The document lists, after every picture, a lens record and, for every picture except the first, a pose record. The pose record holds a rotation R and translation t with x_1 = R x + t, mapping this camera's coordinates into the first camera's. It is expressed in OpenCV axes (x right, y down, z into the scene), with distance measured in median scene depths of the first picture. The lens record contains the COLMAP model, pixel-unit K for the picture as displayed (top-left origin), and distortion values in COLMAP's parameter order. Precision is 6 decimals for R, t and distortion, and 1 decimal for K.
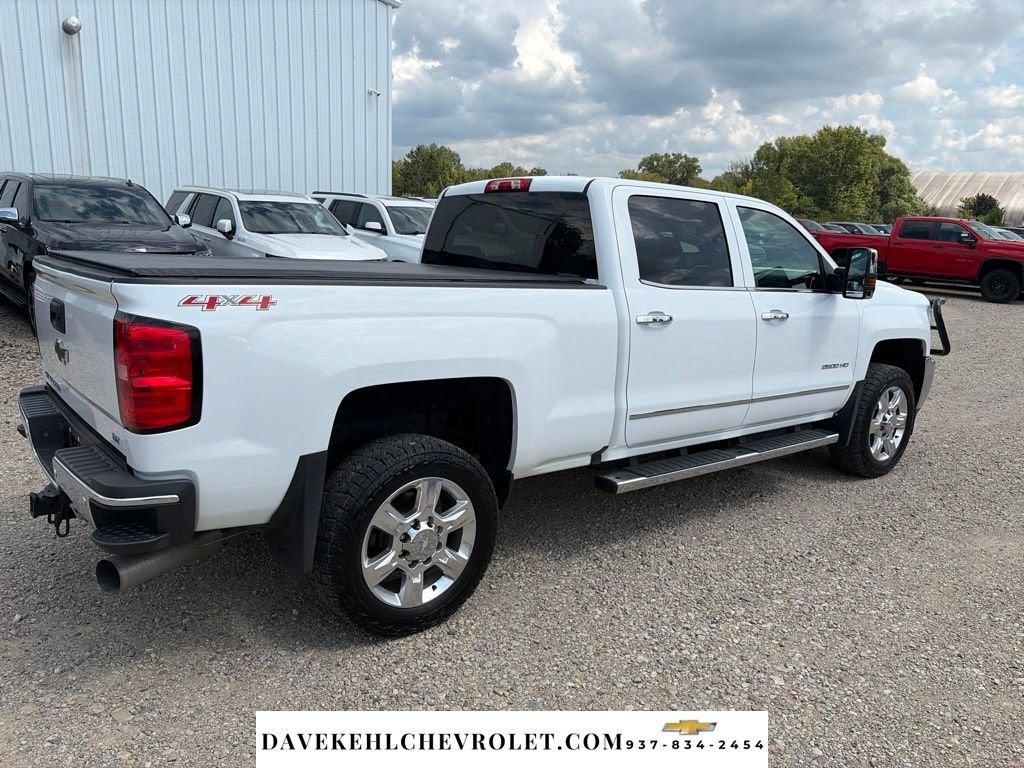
lens RADIAL K [[782.8, 0, 523.0], [0, 782.8, 374.2], [0, 0, 1]] dist [0.042311, -0.047535]
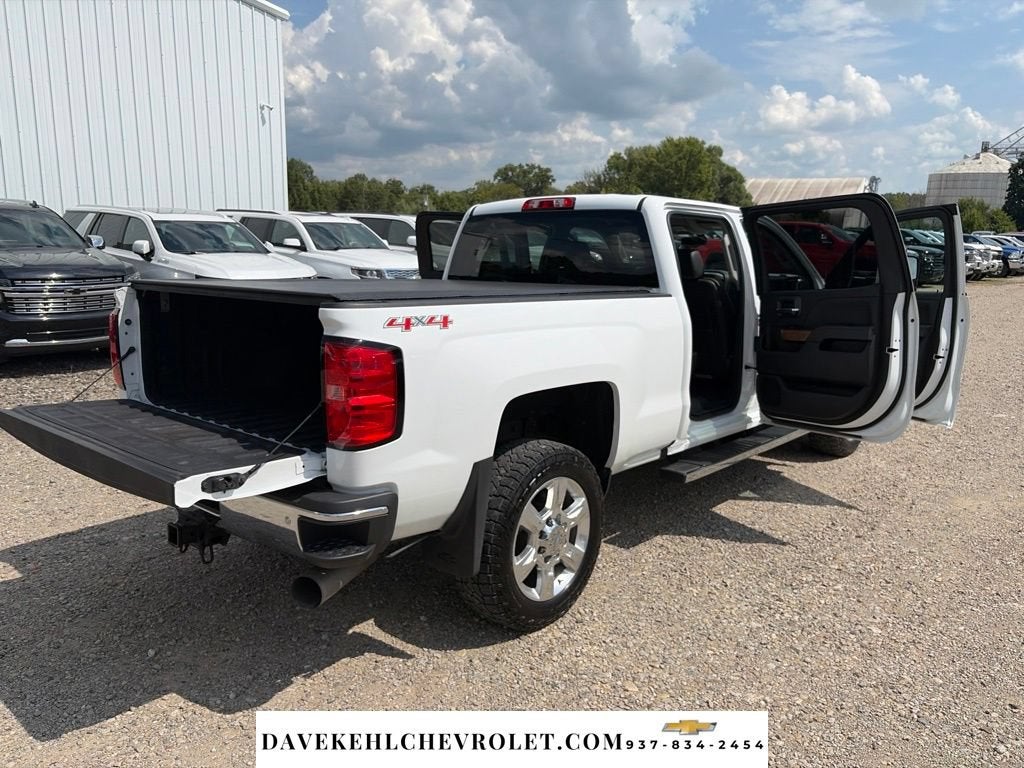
lens RADIAL K [[782.8, 0, 519.7], [0, 782.8, 372.3], [0, 0, 1]] dist [0.042311, -0.047535]
pose [[0.984565, -0.053354, 0.166692, -0.282541], [0.055840, 0.998387, -0.010260, -0.003750], [-0.165875, 0.019410, 0.985956, -0.046854]]
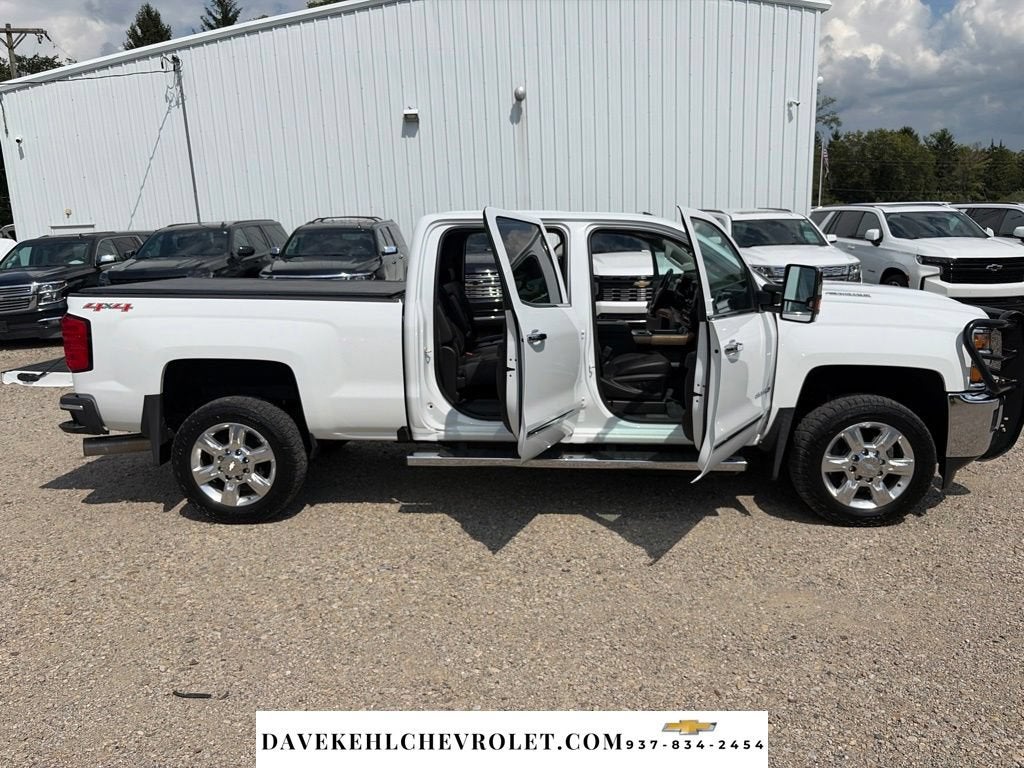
lens RADIAL K [[782.8, 0, 514.3], [0, 782.8, 383.2], [0, 0, 1]] dist [0.042311, -0.047535]
pose [[0.743588, 0.077919, -0.664082, 1.066882], [-0.079568, 0.996441, 0.027823, -0.026894], [0.663887, 0.032151, 0.747142, 0.169026]]
